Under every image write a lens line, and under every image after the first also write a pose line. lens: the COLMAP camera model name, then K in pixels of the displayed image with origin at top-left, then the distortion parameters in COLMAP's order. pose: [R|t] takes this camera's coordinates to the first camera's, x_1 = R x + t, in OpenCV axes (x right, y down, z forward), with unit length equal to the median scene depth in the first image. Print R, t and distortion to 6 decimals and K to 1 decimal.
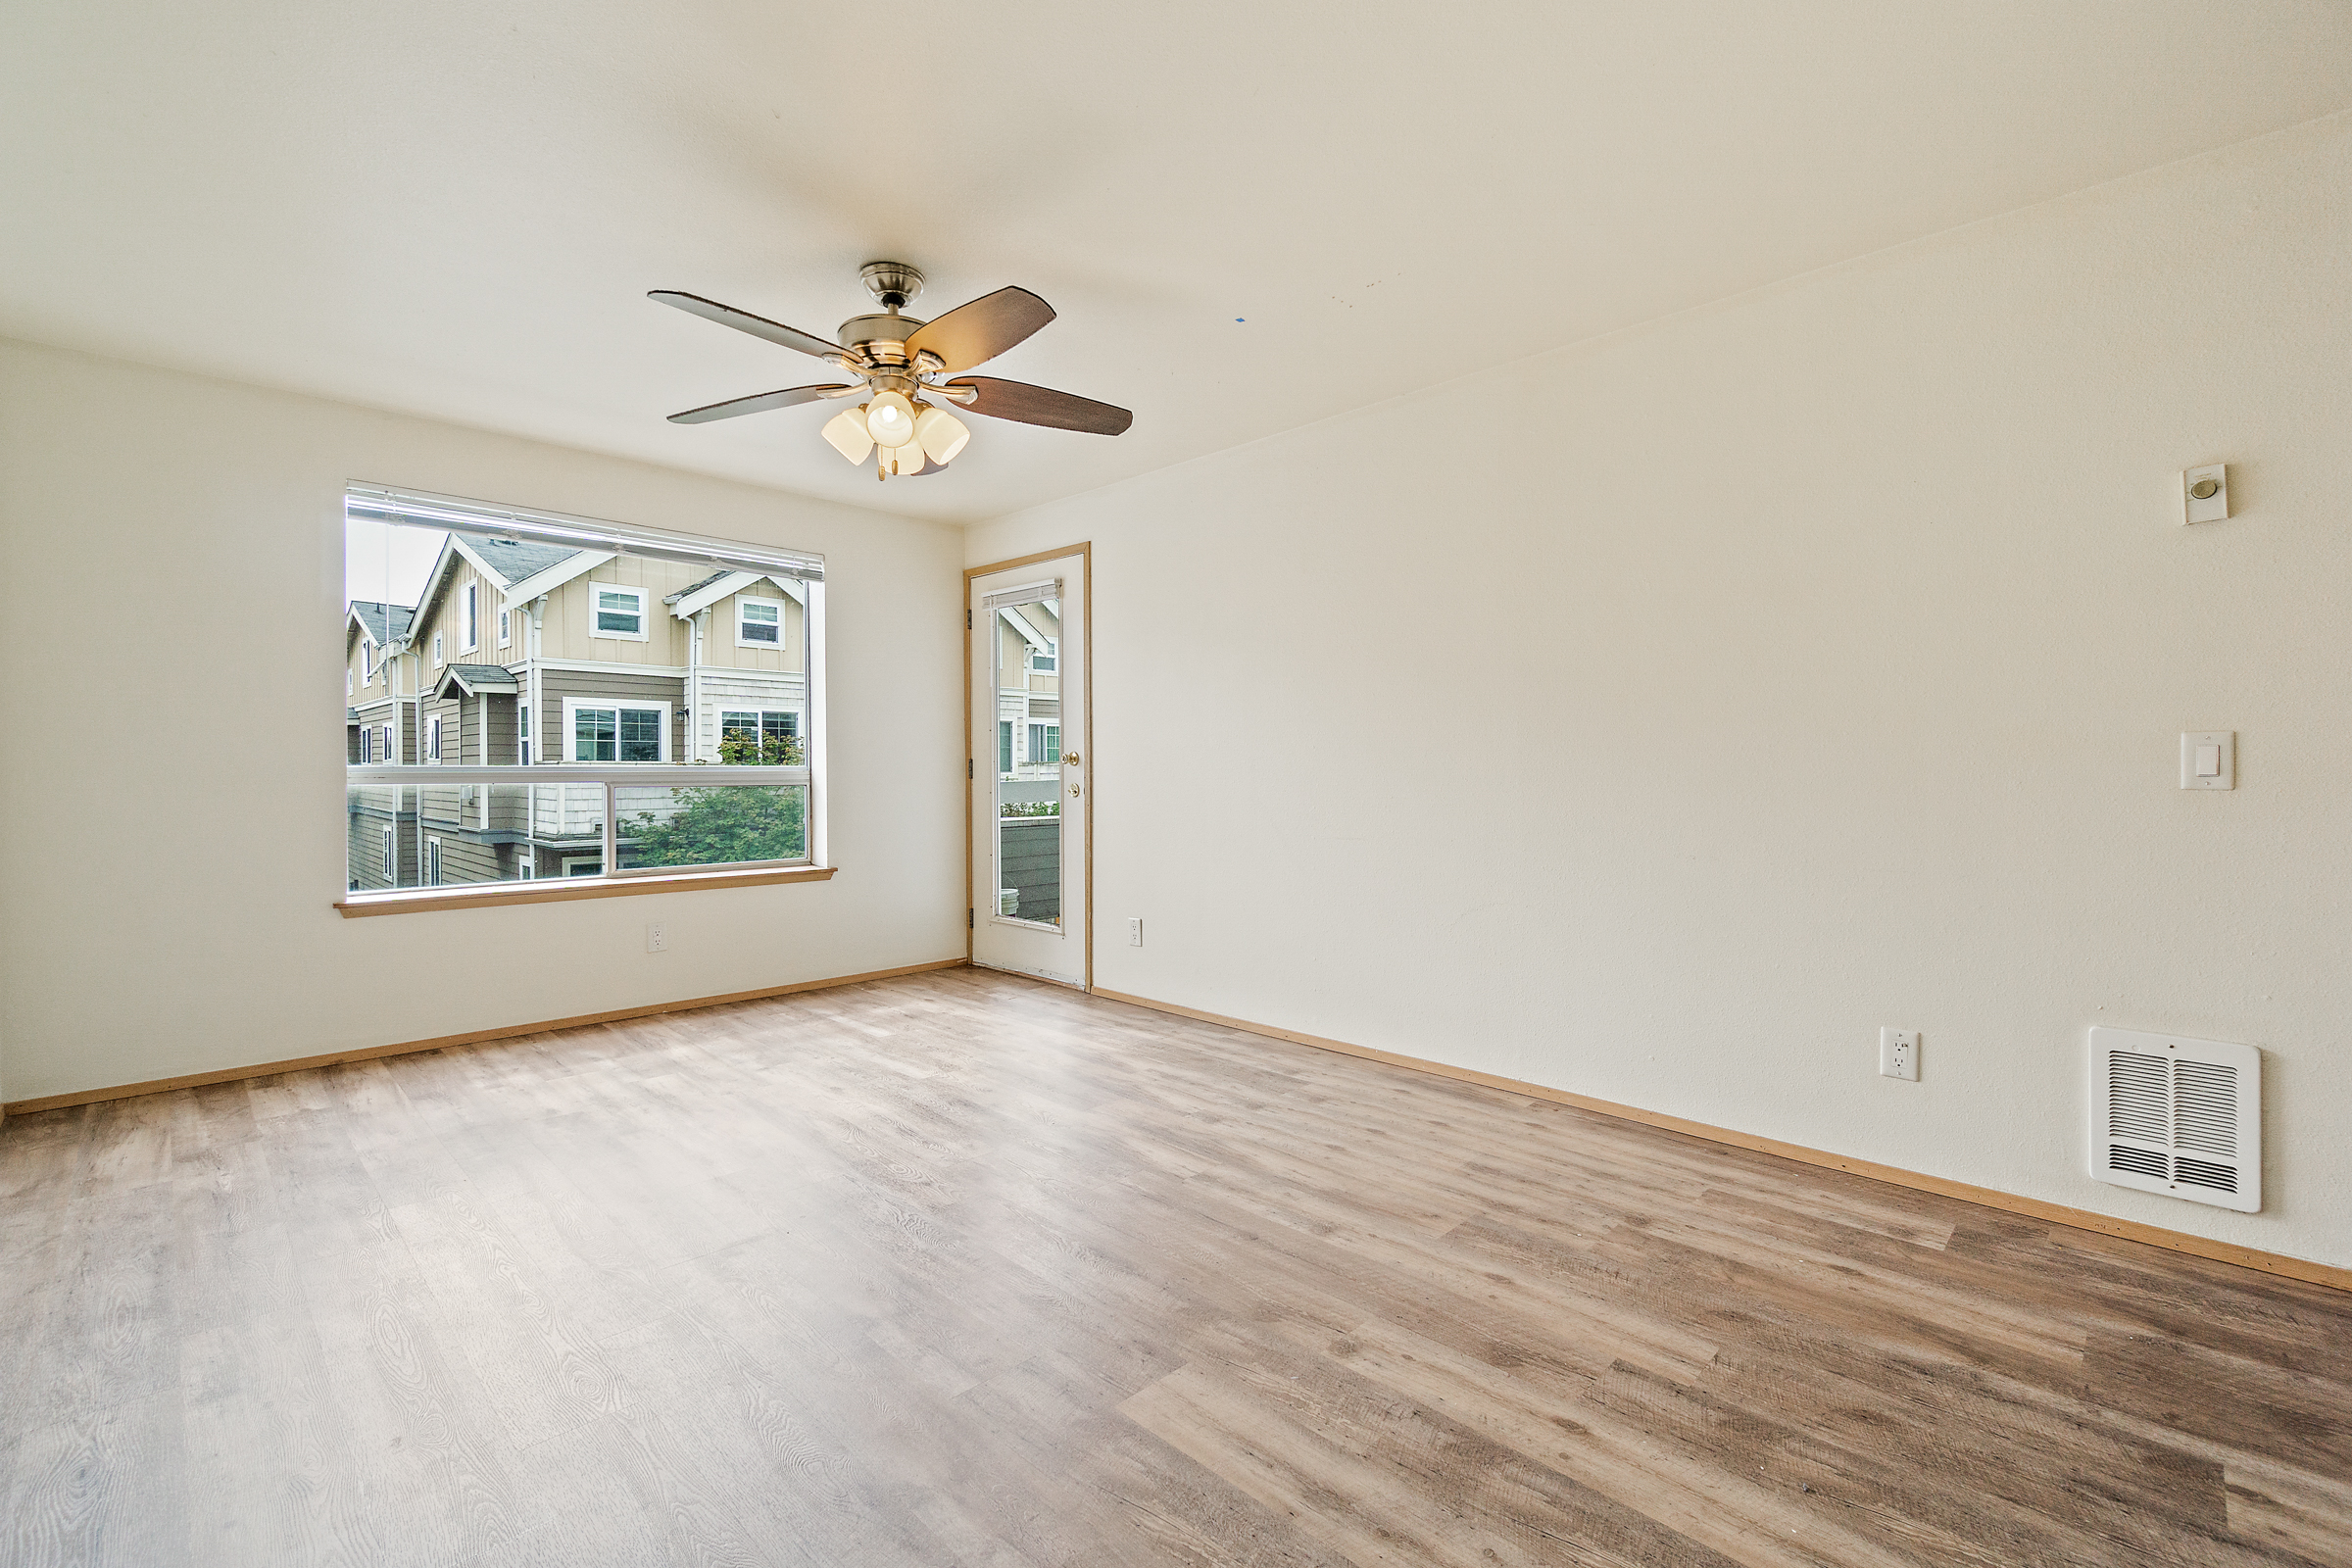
lens RADIAL K [[1006.9, 0, 1167.0], [0, 1006.9, 768.7], [0, 0, 1]] dist [-0.003185, -0.000195]
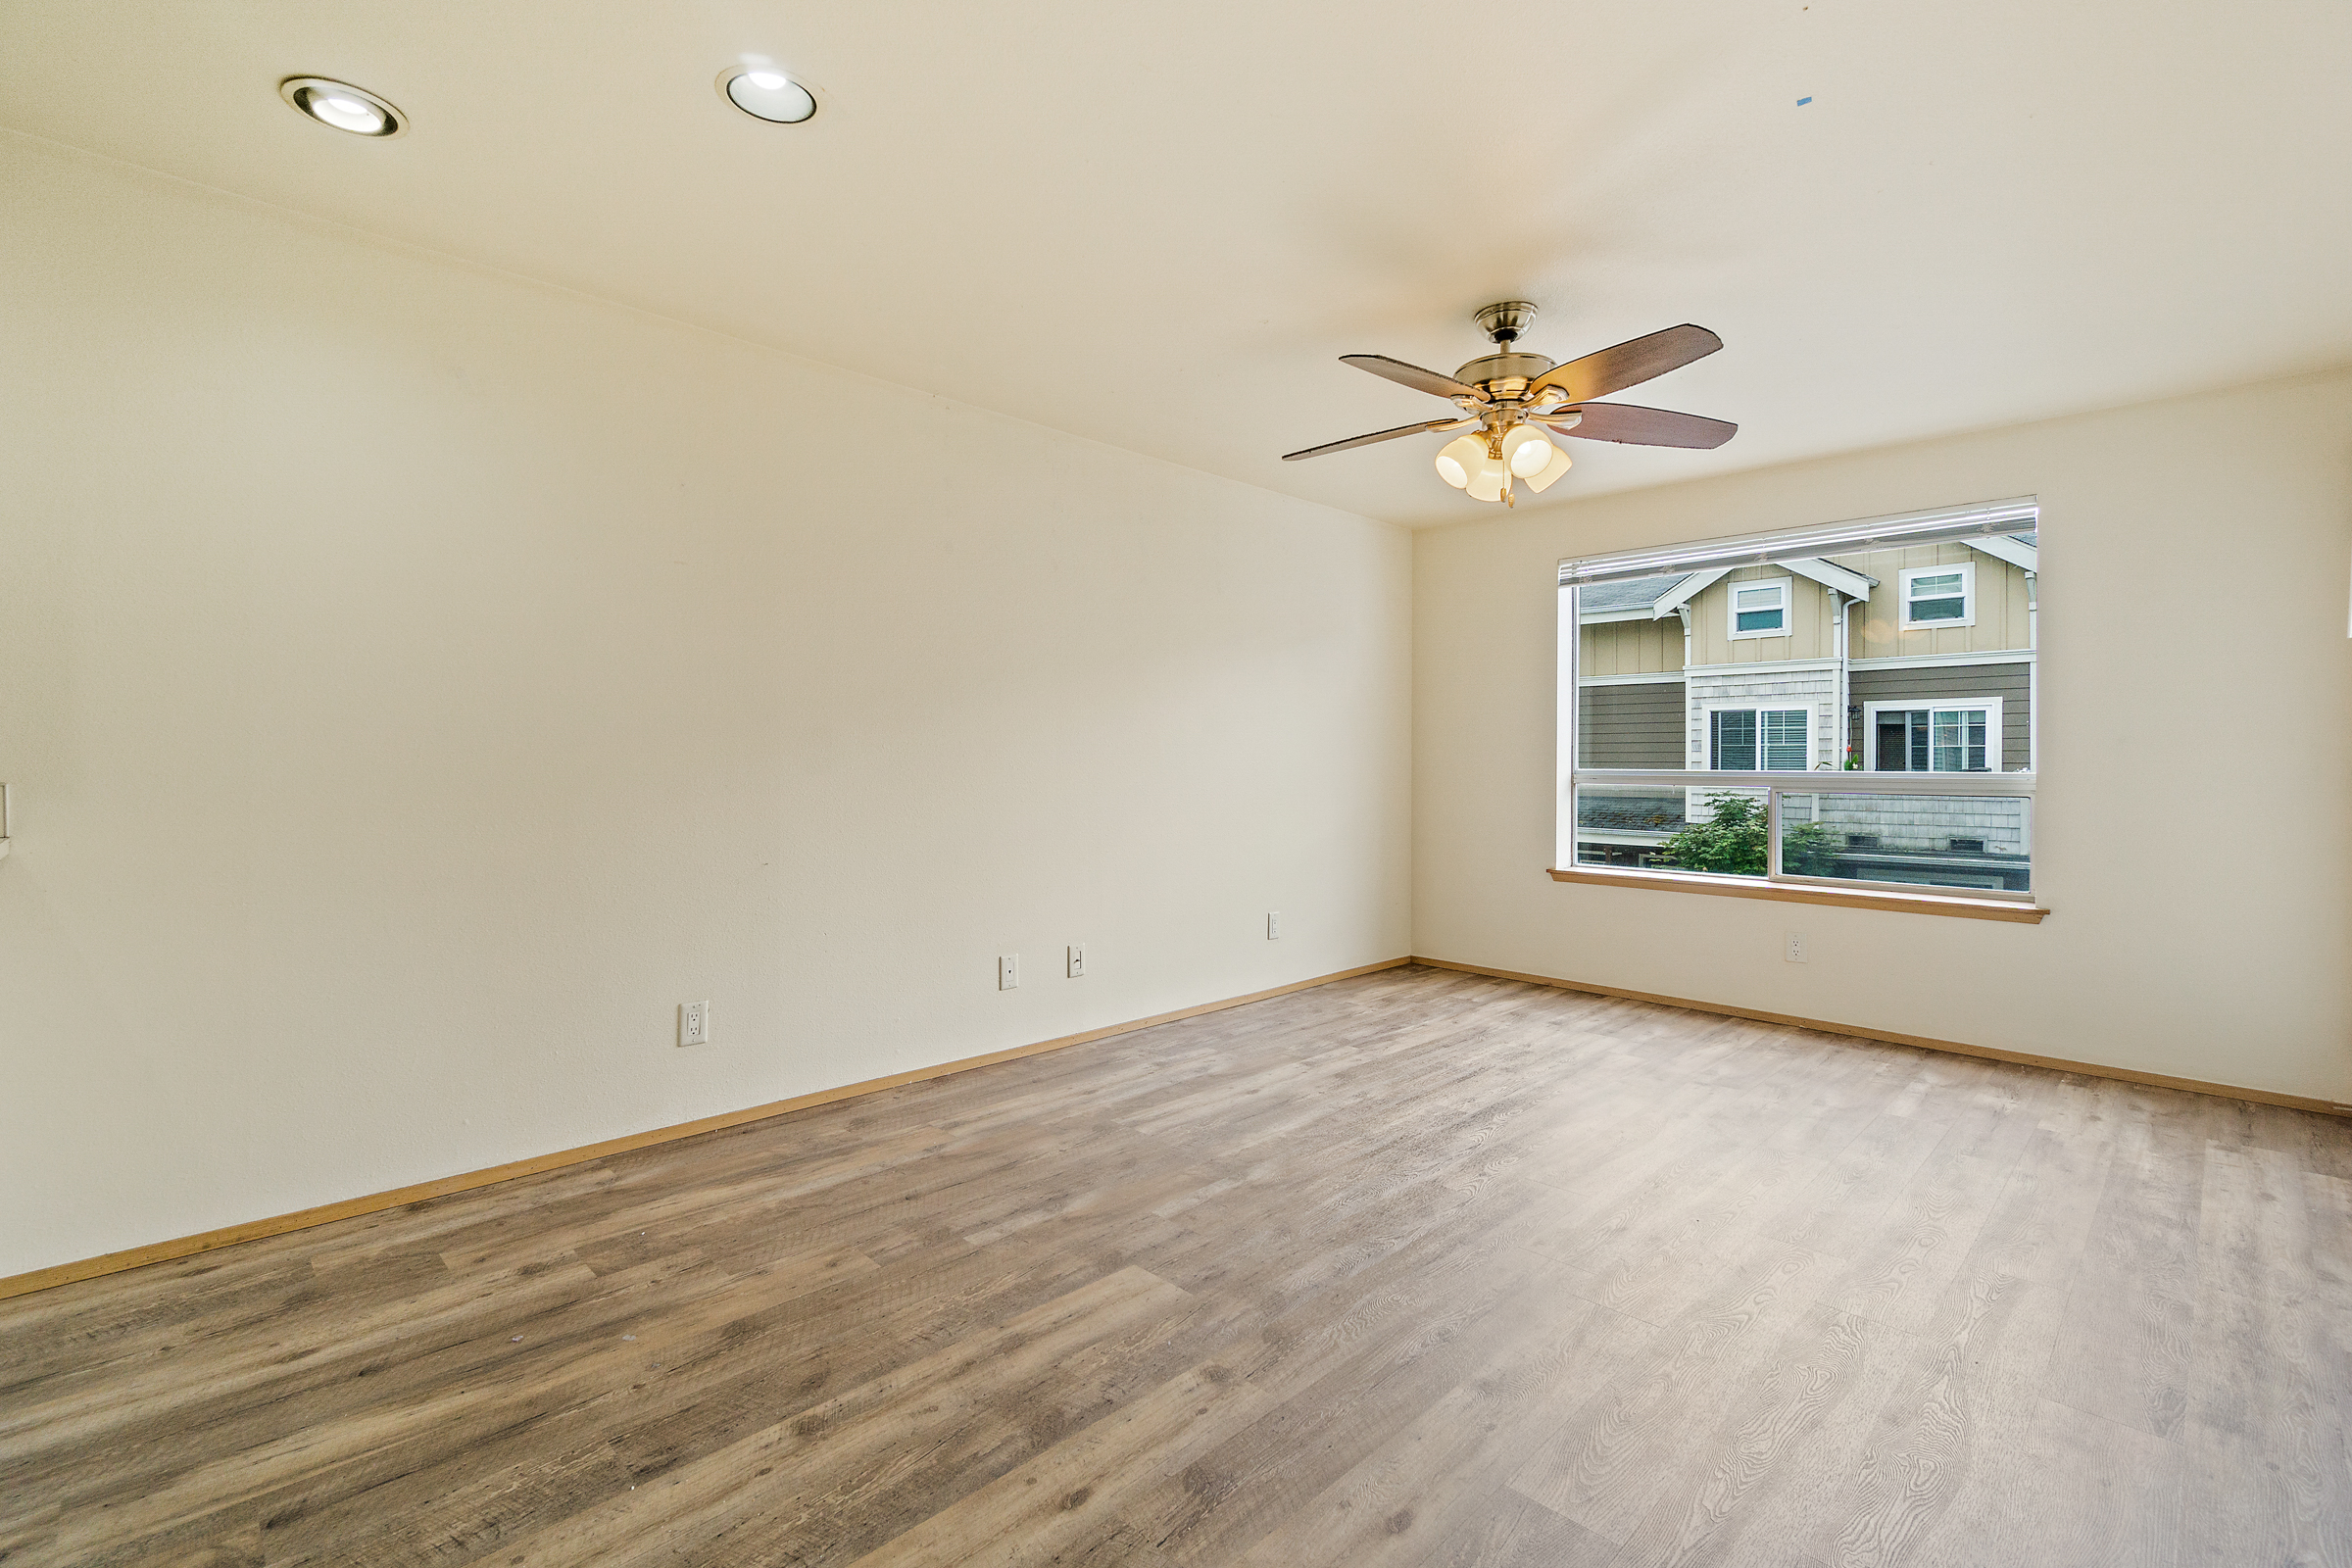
lens RADIAL K [[1053.2, 0, 1166.7], [0, 1053.2, 754.0], [0, 0, 1]] dist [0.000063, -0.000113]
pose [[-0.011625, -0.008084, -0.999900, 0.849111], [-0.001686, 0.999966, -0.008065, -0.013589], [0.999931, 0.001593, -0.011638, 0.676456]]
